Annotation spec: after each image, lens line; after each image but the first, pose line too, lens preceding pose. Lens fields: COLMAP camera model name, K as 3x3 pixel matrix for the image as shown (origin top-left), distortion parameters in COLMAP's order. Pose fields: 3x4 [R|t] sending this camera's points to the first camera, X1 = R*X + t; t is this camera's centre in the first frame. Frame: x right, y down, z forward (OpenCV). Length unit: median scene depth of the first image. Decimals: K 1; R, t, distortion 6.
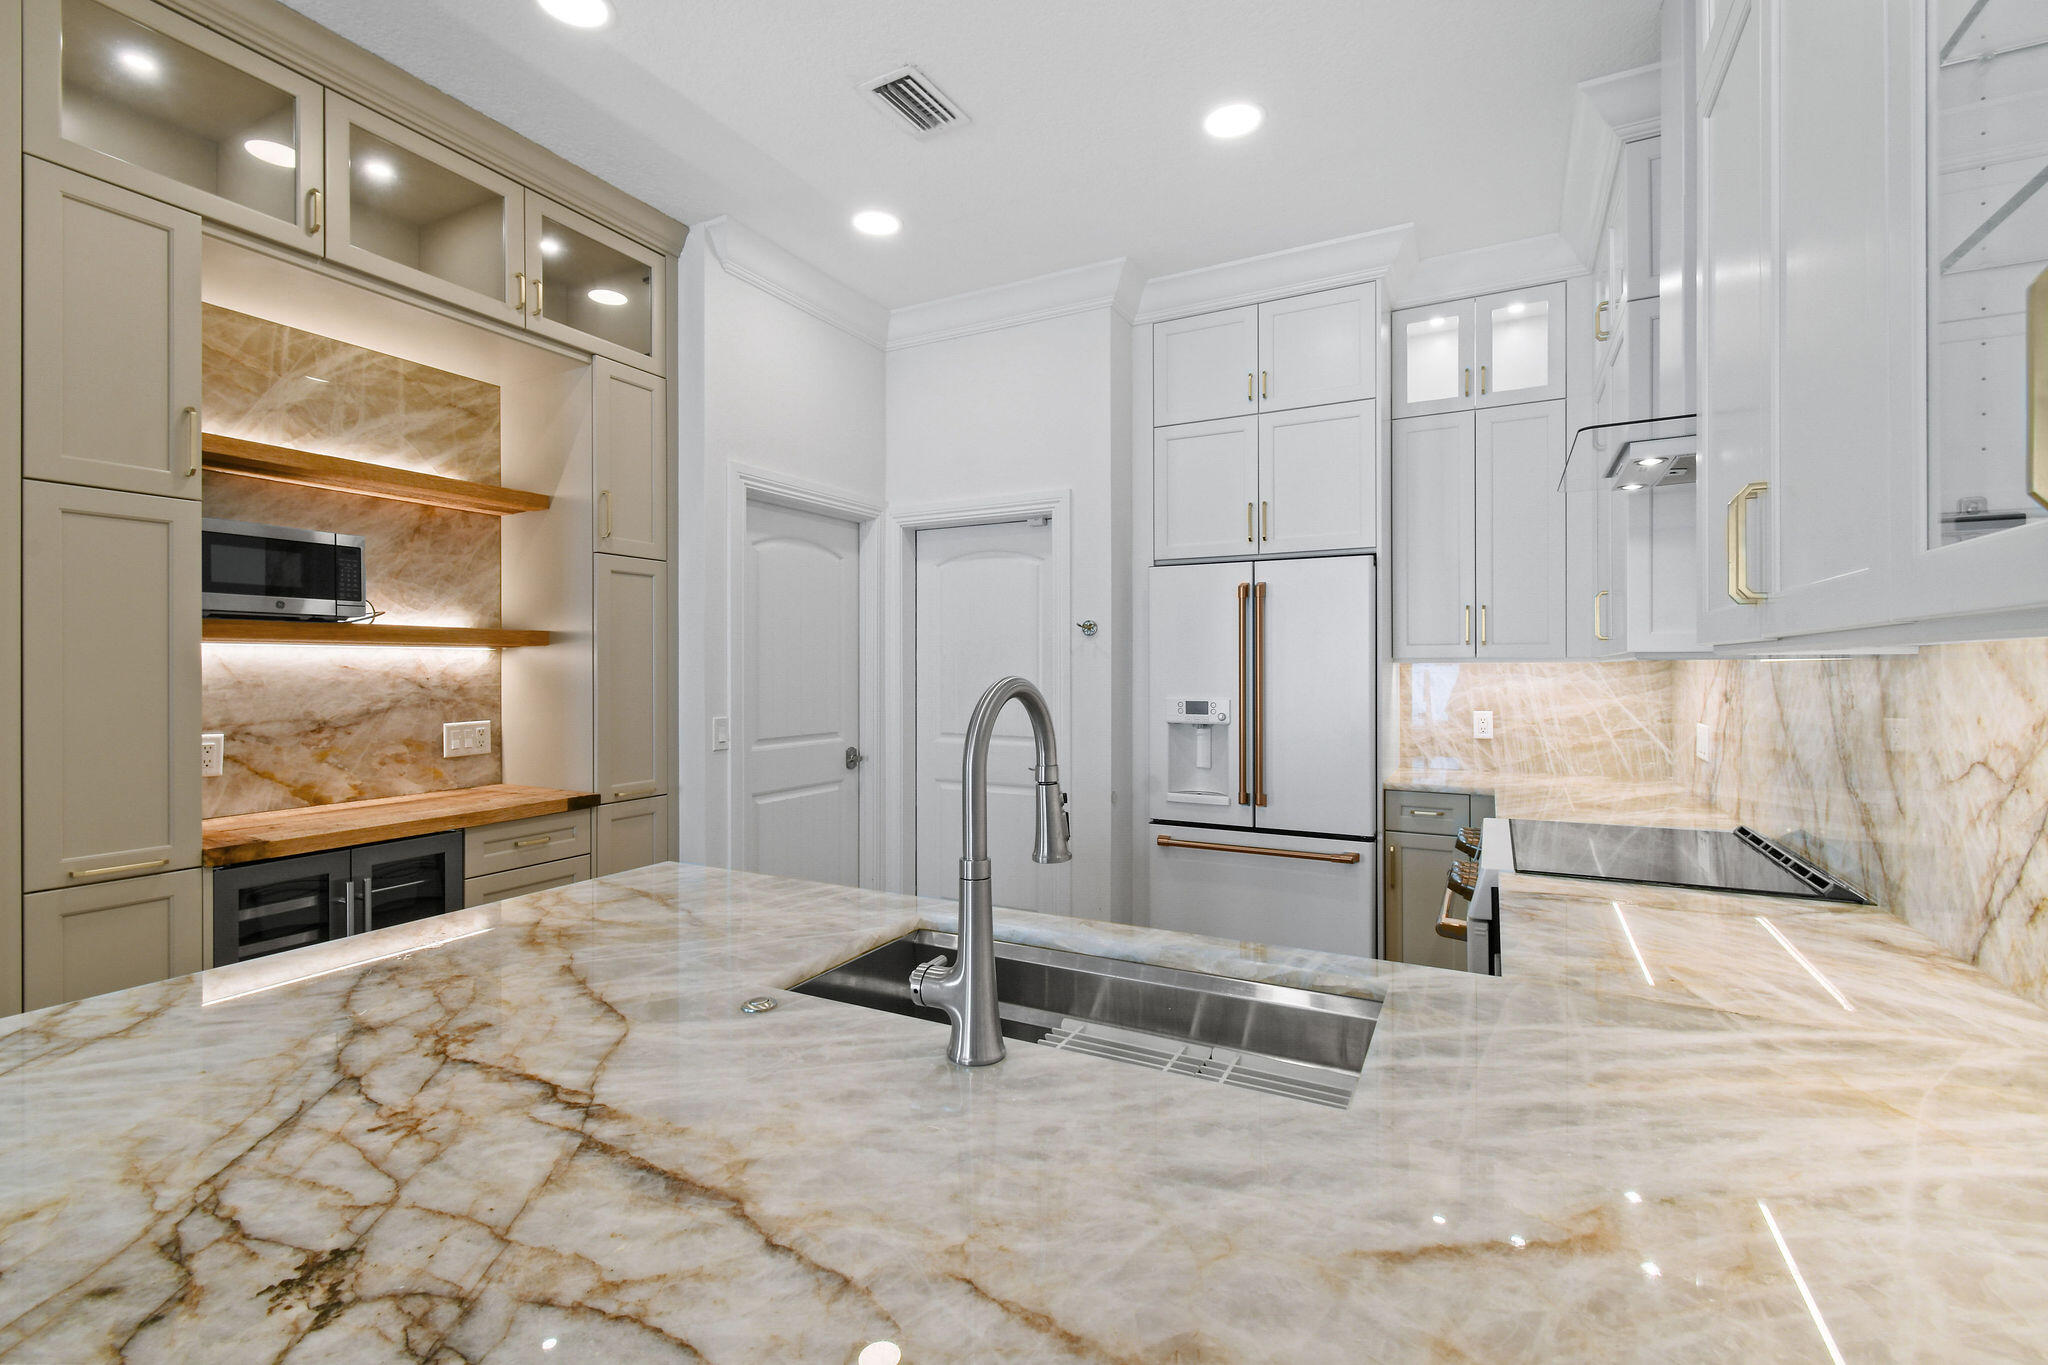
lens RADIAL K [[907.6, 0, 1002.1], [0, 907.6, 667.1], [0, 0, 1]] dist [0.000527, -0.000103]
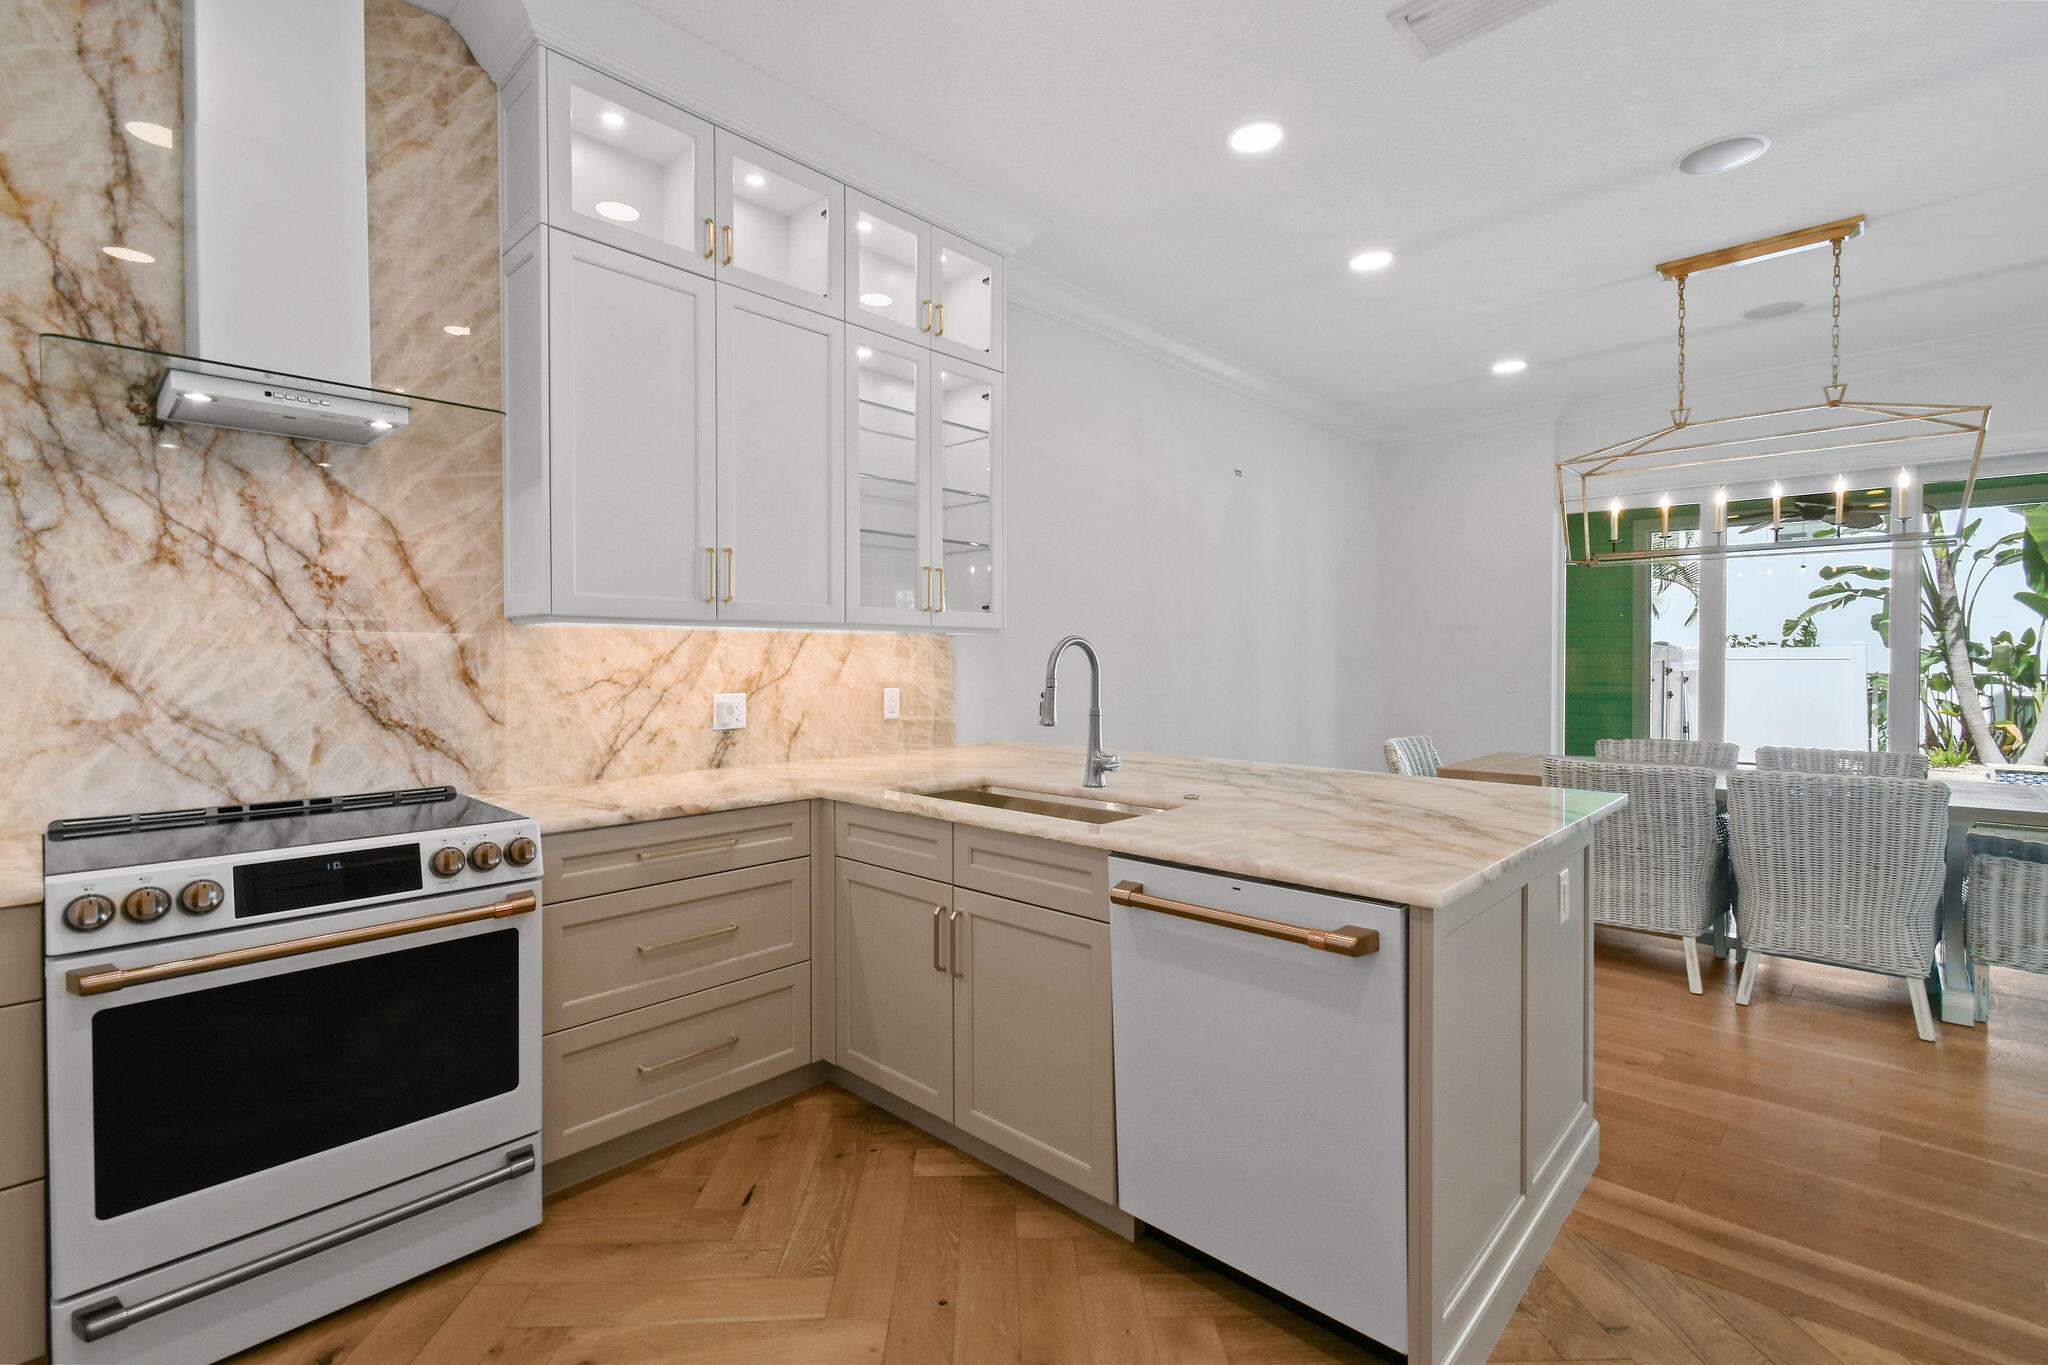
lens RADIAL K [[922.4, 0, 1023.6], [0, 922.4, 667.1], [0, 0, 1]] dist [0.003852, 0.000044]
pose [[-0.968143, 0.000177, 0.250396, -0.170683], [0.002102, 0.999970, 0.007422, 0.028155], [-0.250388, 0.007712, -0.968115, 1.264685]]
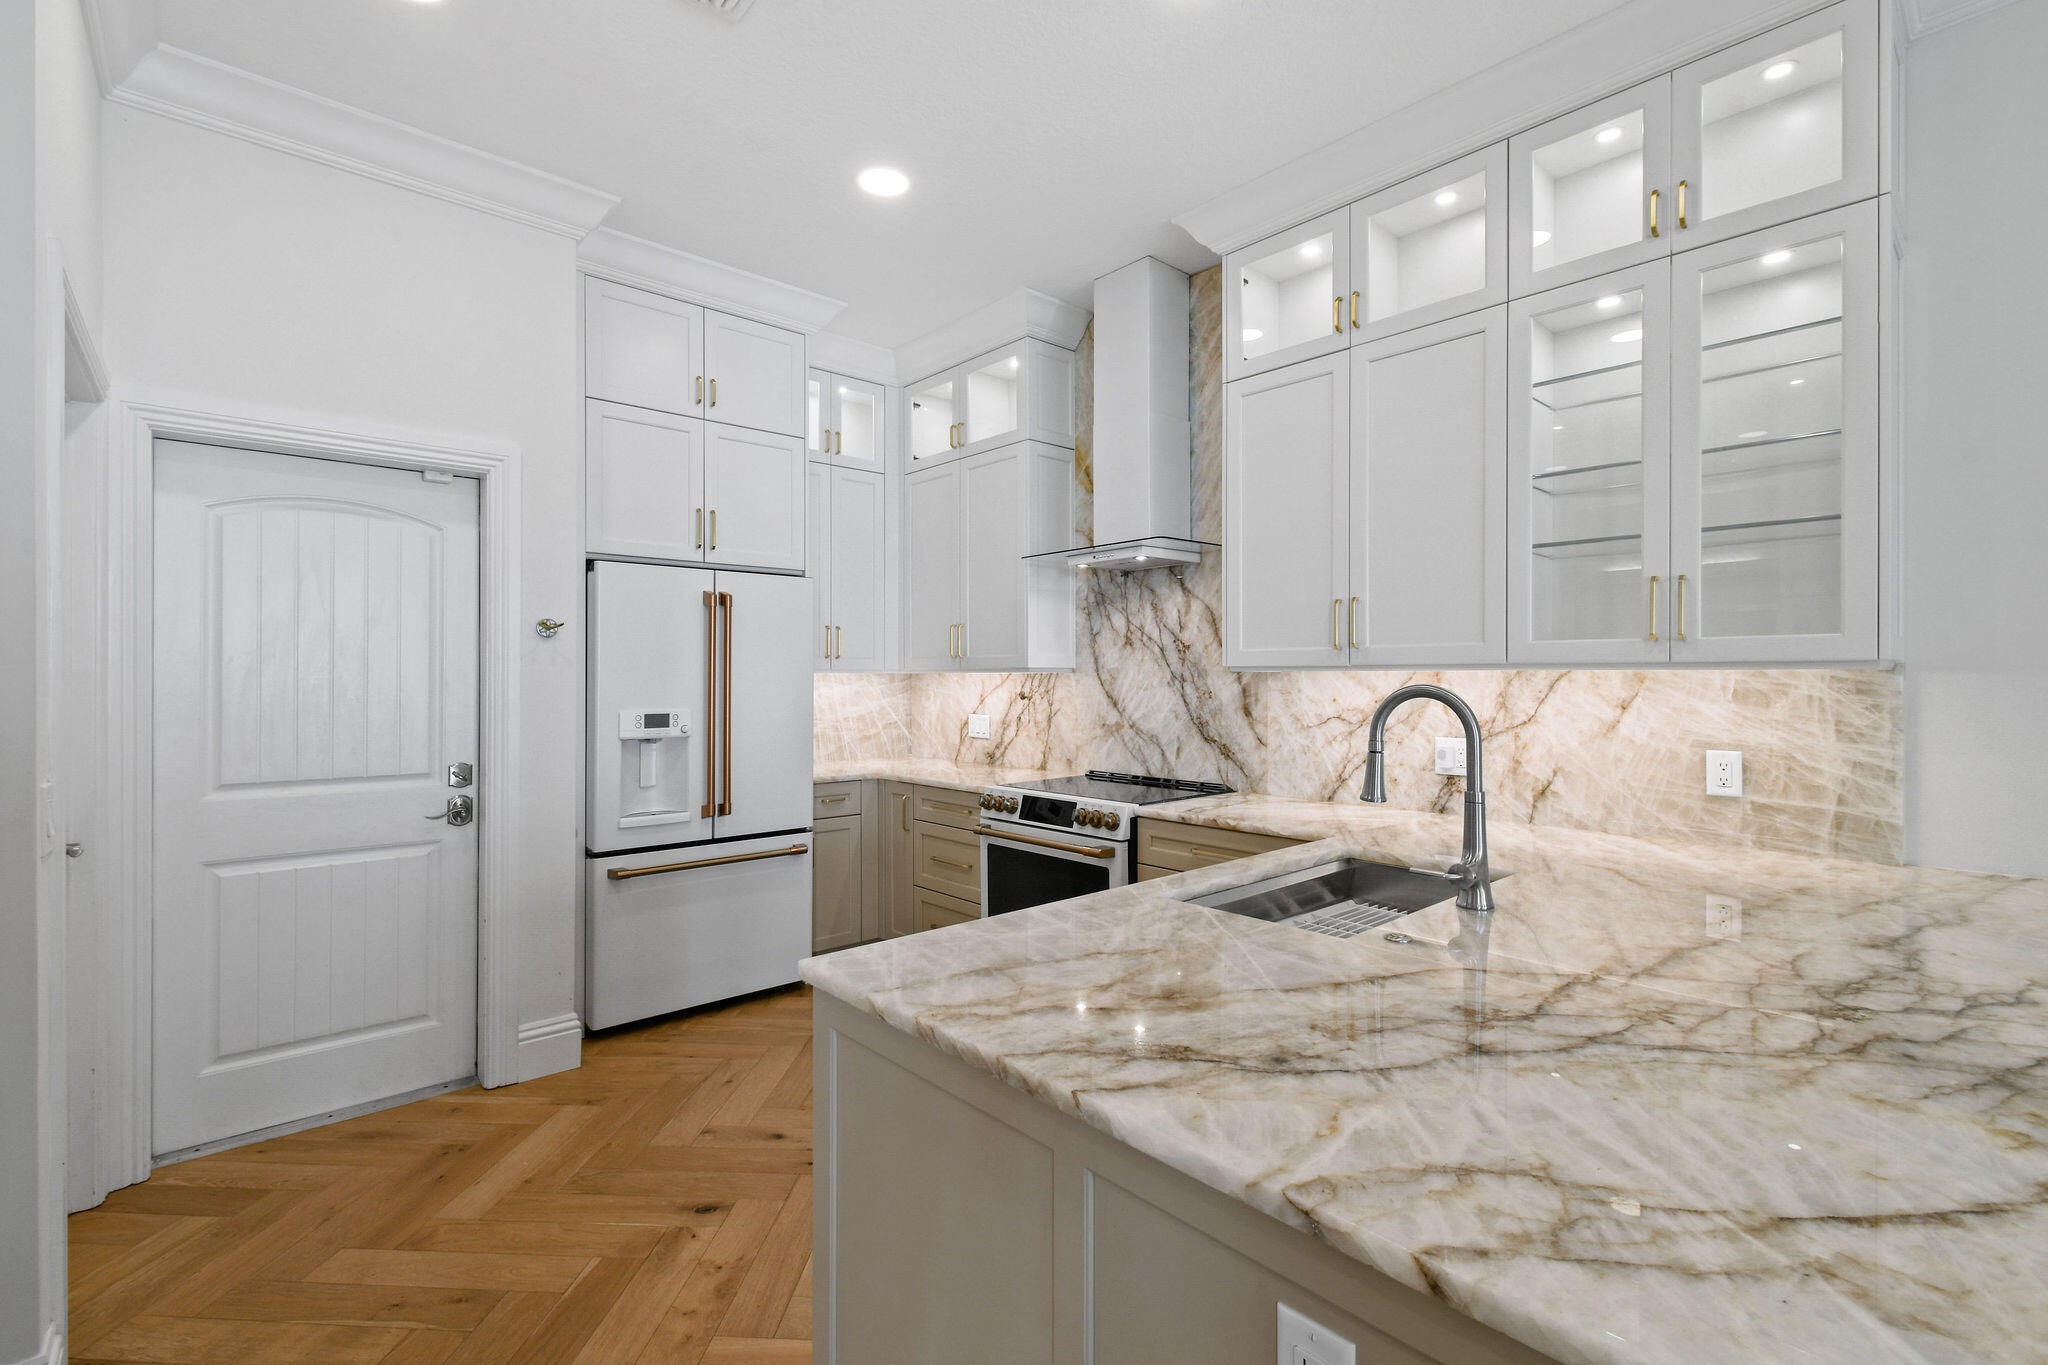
lens RADIAL K [[925.3, 0, 1013.9], [0, 925.3, 673.3], [0, 0, 1]] dist [0.003201, -0.001031]
pose [[0.338810, 0.004085, 0.940846, -0.699417], [-0.002030, 0.999991, -0.003610, -0.000873], [-0.940852, -0.000687, 0.338816, 0.437715]]
